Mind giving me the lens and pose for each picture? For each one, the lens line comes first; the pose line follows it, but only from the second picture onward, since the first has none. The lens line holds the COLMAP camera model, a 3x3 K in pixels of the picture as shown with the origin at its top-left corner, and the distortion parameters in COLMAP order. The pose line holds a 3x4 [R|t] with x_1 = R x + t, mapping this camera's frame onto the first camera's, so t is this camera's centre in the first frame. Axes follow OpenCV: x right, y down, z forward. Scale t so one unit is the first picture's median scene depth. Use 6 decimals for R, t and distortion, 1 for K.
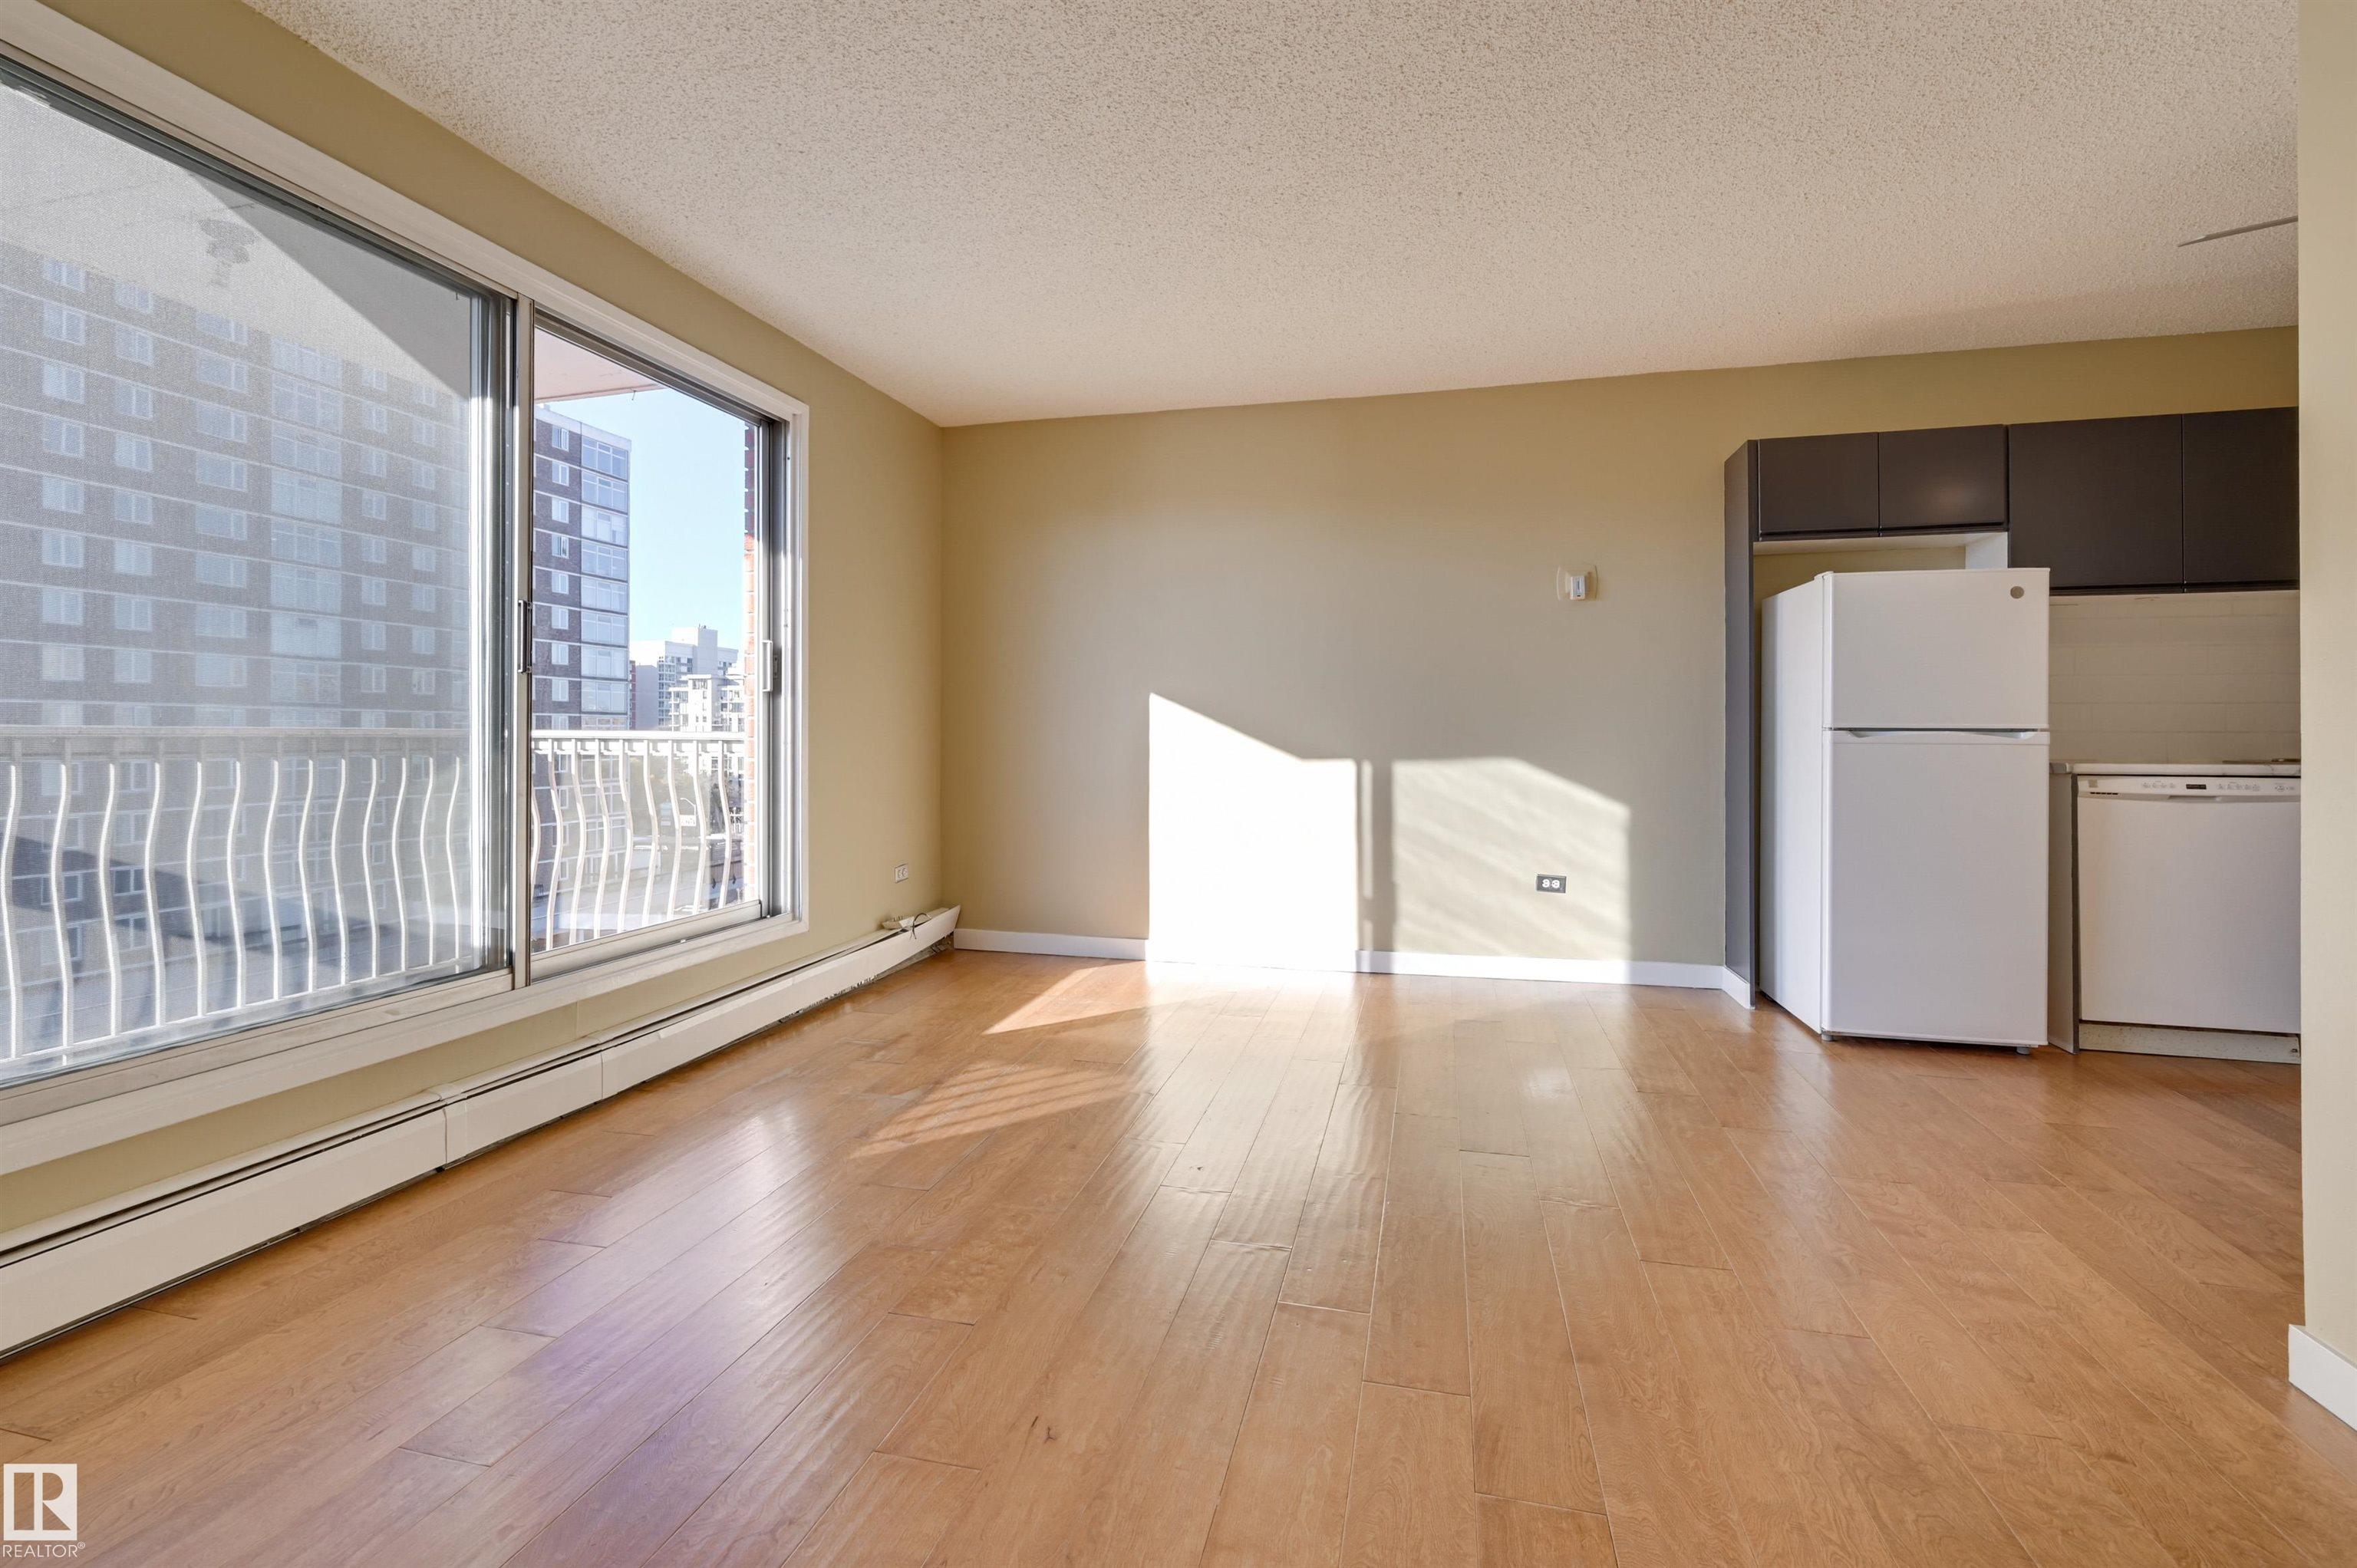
lens RADIAL K [[1072.1, 0, 1163.2], [0, 1072.1, 736.8], [0, 0, 1]] dist [0.002689, 0.000160]
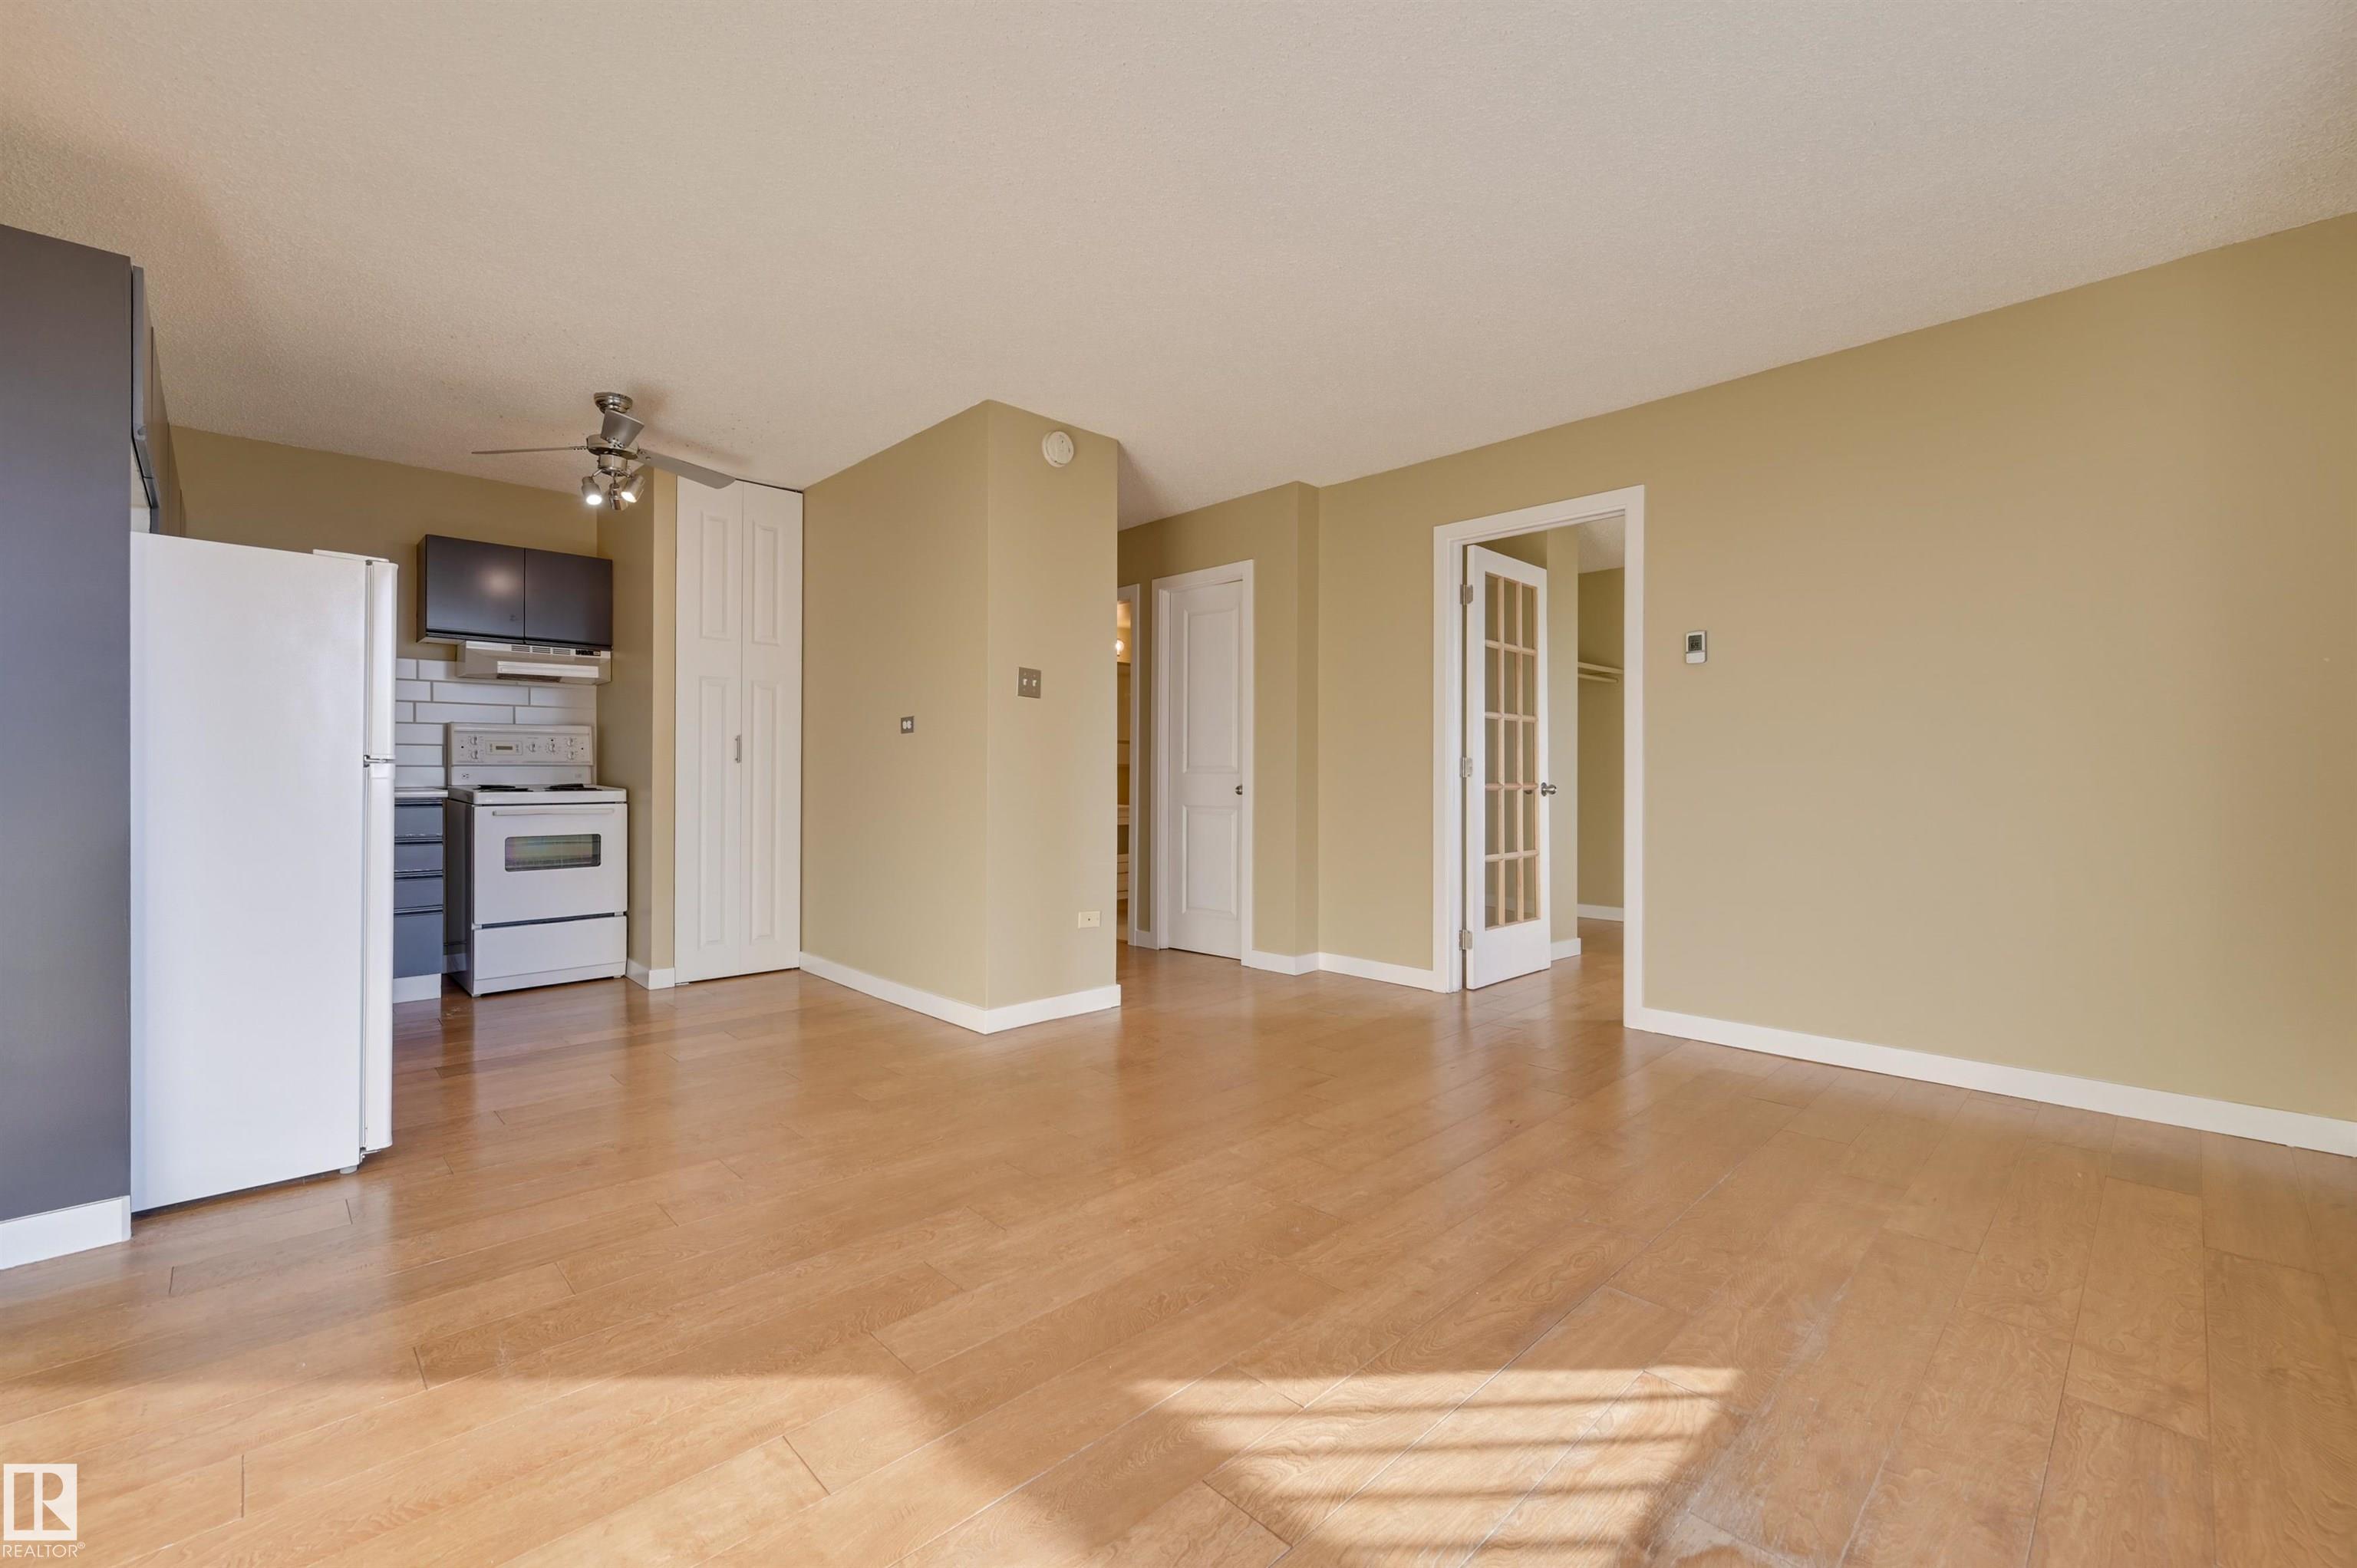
lens RADIAL K [[971.5, 0, 1153.2], [0, 971.5, 774.5], [0, 0, 1]] dist [0.000679, 0.000133]
pose [[-0.843439, -0.003156, 0.537216, -0.236612], [-0.004166, 0.999991, -0.000665, 0.000510], [-0.537209, -0.002799, -0.843444, 1.326102]]
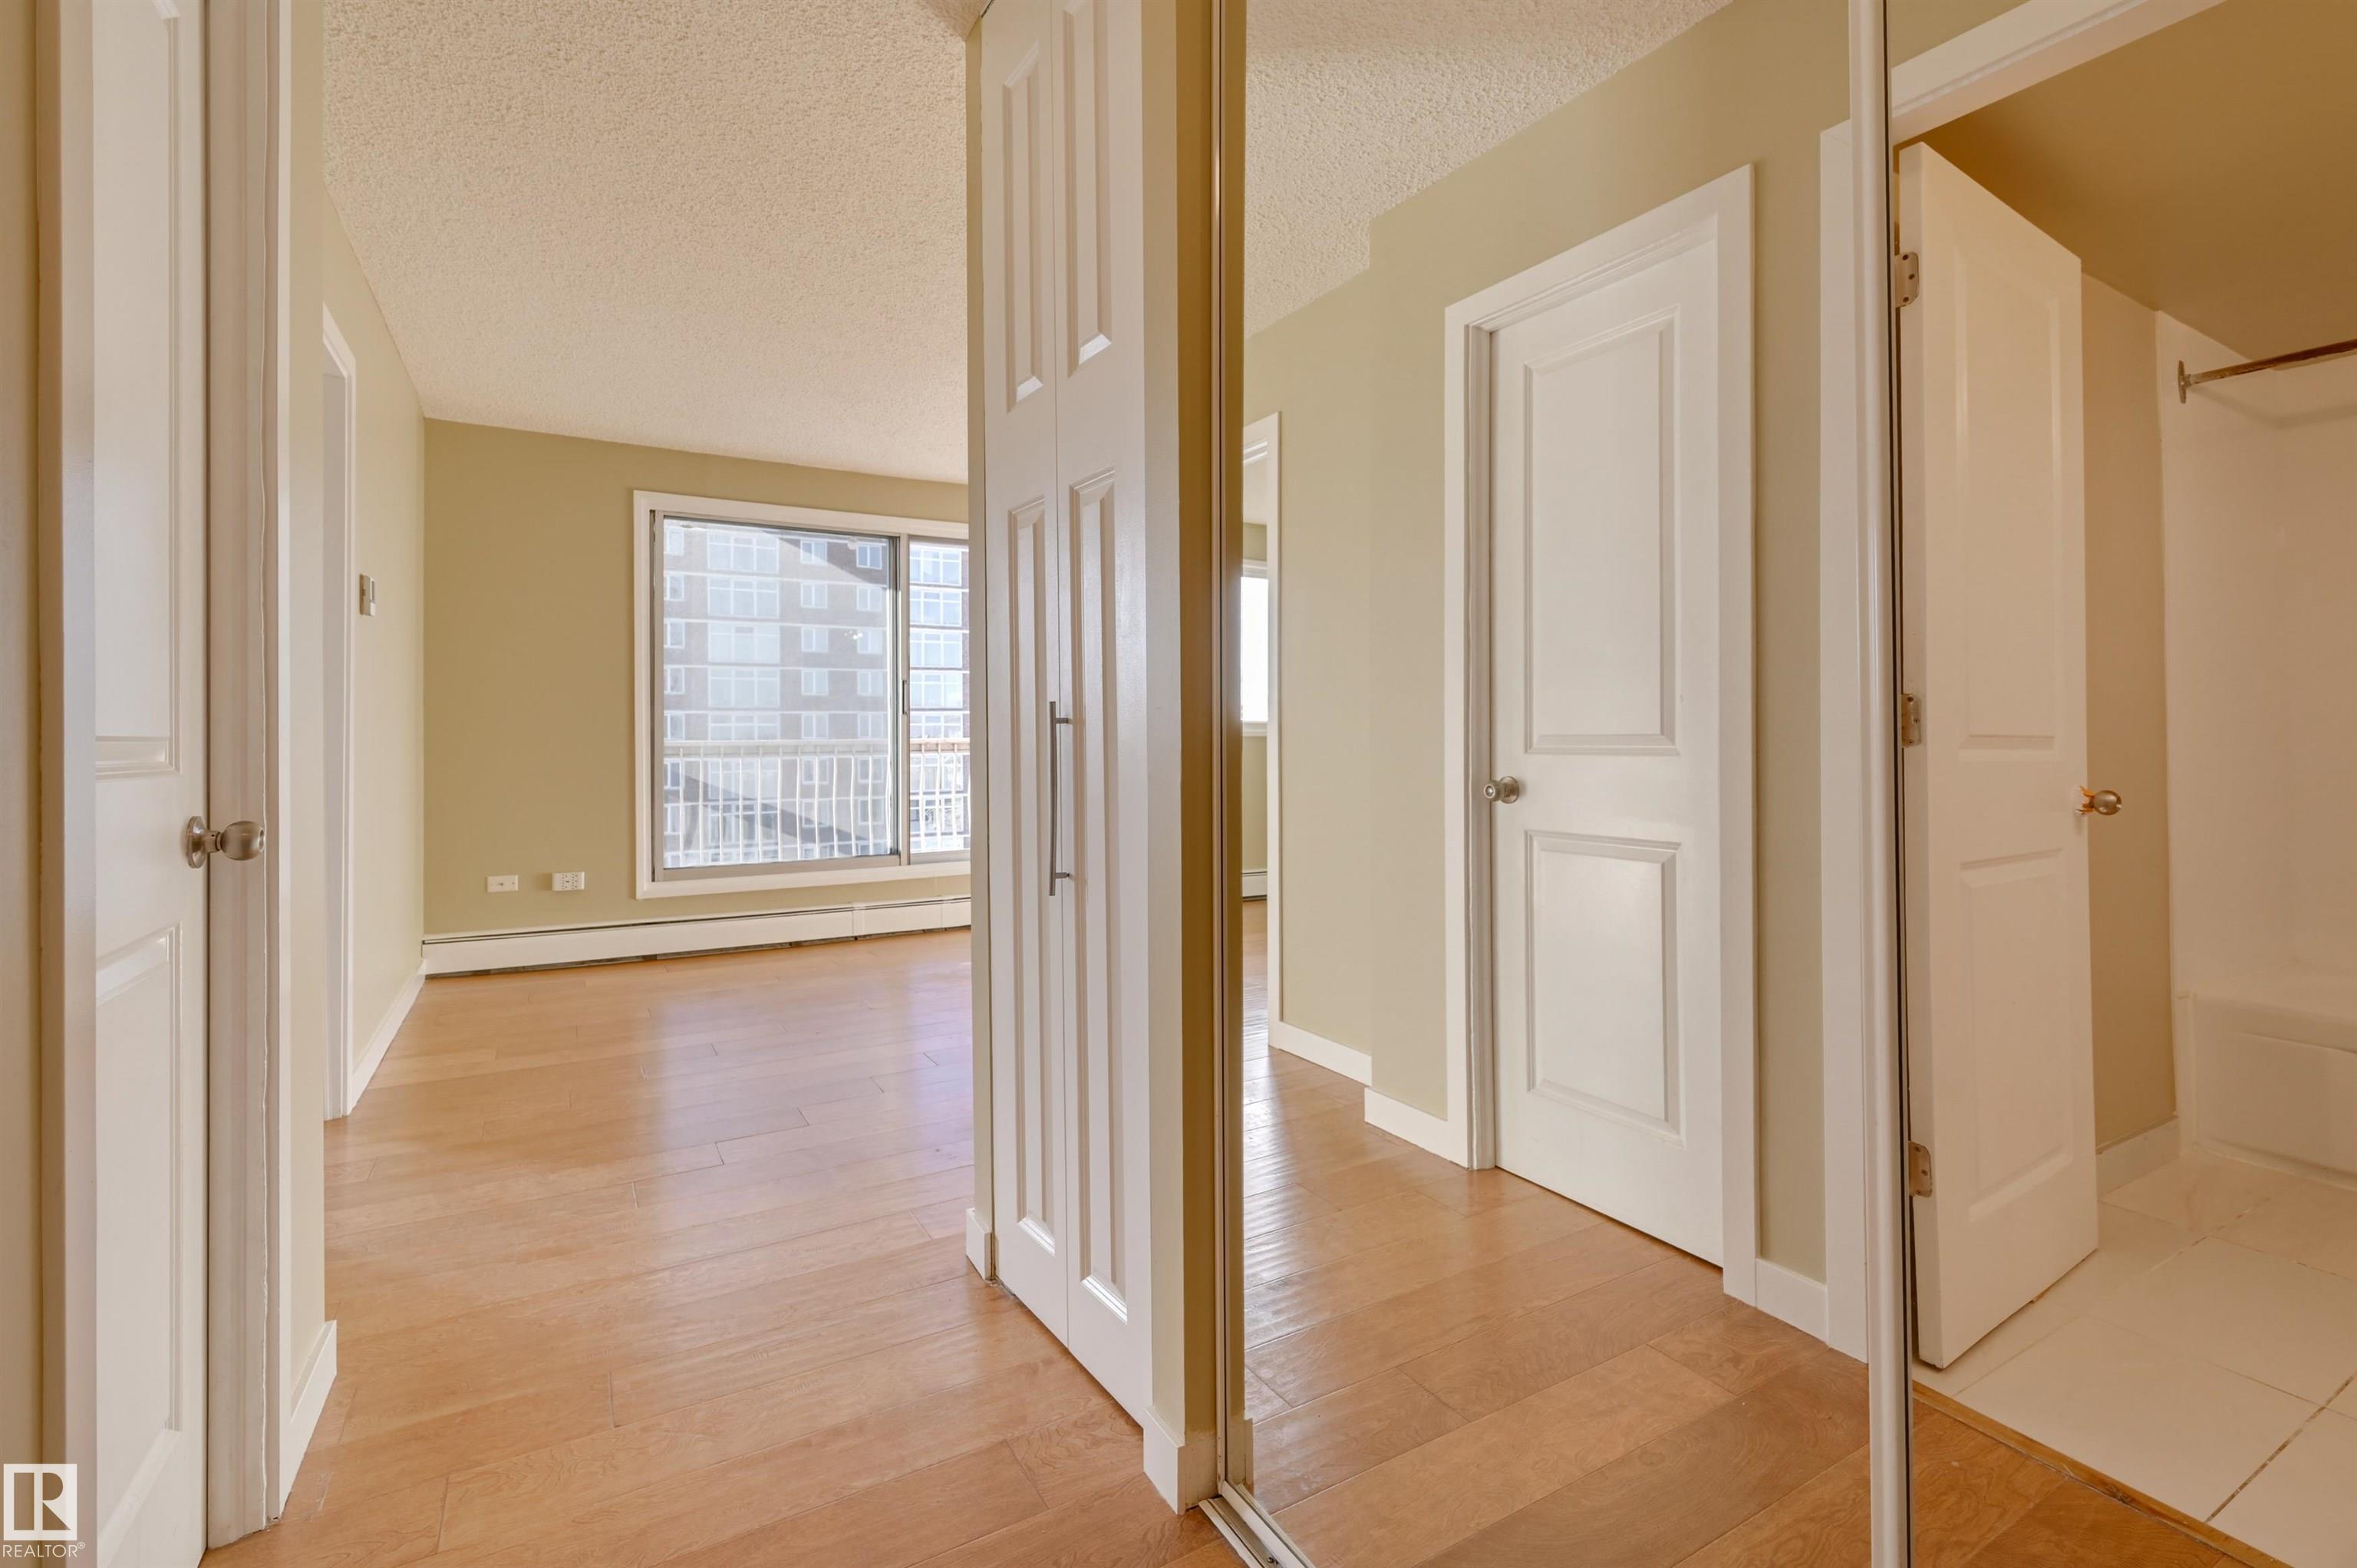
lens RADIAL K [[1054.4, 0, 1187.6], [0, 1054.4, 733.8], [0, 0, 1]] dist [0.001150, 0.000078]
pose [[0.711124, -0.005814, -0.703043, 1.018662], [0.006084, 0.999979, -0.002116, -0.014546], [0.703040, -0.002772, 0.711145, -0.061896]]
